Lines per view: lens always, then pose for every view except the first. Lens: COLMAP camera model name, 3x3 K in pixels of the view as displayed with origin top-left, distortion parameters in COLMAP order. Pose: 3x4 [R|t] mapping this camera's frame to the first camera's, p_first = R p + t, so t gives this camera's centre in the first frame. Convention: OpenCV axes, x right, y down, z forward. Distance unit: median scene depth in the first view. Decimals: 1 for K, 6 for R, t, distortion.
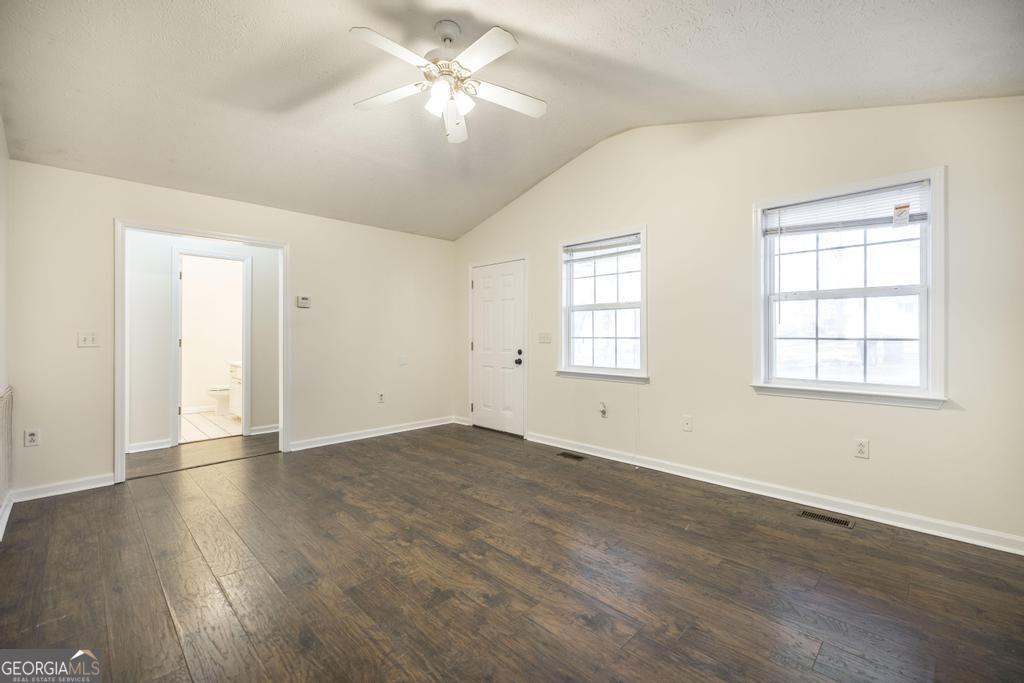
lens RADIAL K [[431.9, 0, 510.4], [0, 431.9, 337.0], [0, 0, 1]] dist [0.002779, 0.000573]
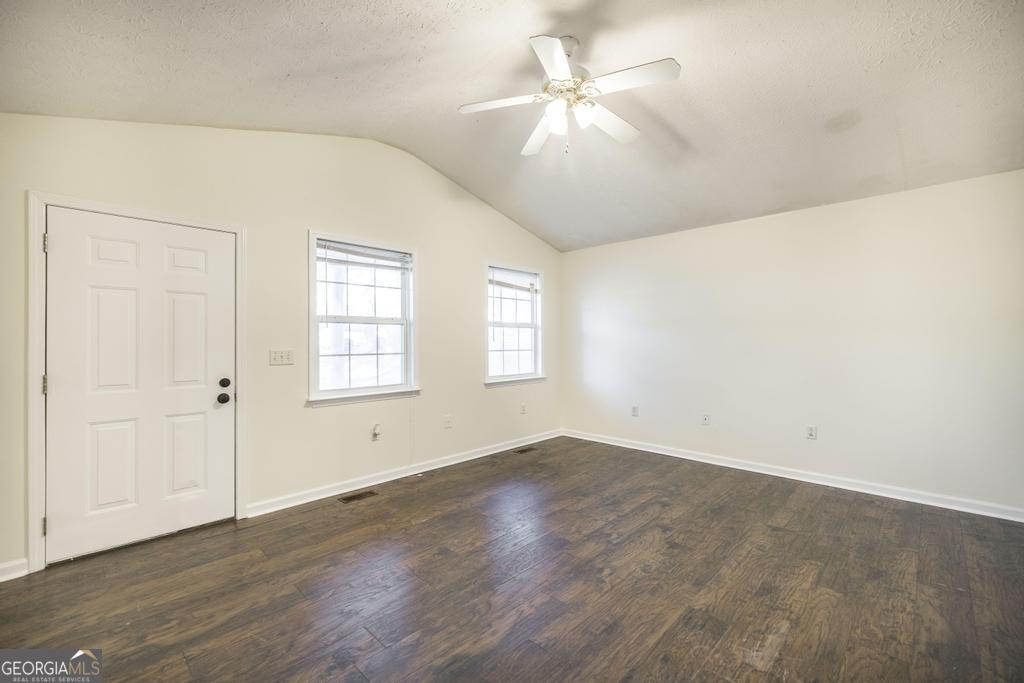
lens RADIAL K [[431.9, 0, 514.6], [0, 431.9, 339.0], [0, 0, 1]] dist [0.002779, 0.000573]
pose [[-0.015895, 0.004918, 0.999862, -1.021249], [0.011179, 0.999926, -0.004741, -0.033377], [-0.999811, 0.011102, -0.015948, 1.025037]]
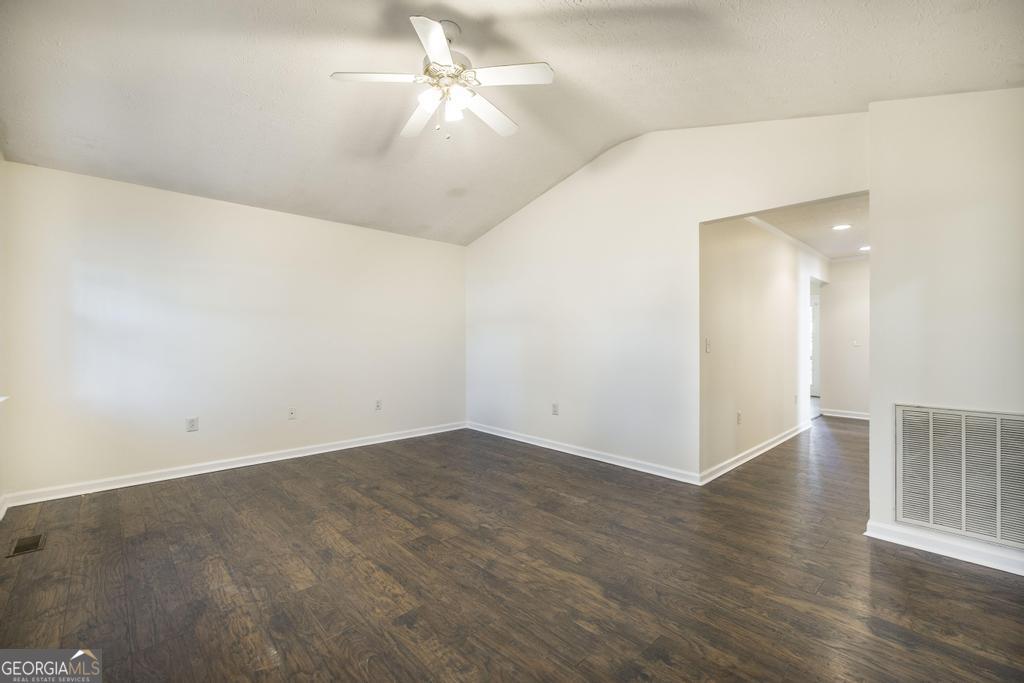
lens RADIAL K [[431.9, 0, 513.5], [0, 431.9, 341.1], [0, 0, 1]] dist [0.002779, 0.000573]
pose [[-0.999671, -0.001661, 0.025576, -0.291465], [-0.001401, 0.999948, 0.010150, -0.012853], [-0.025592, 0.010111, -0.999621, 1.788430]]
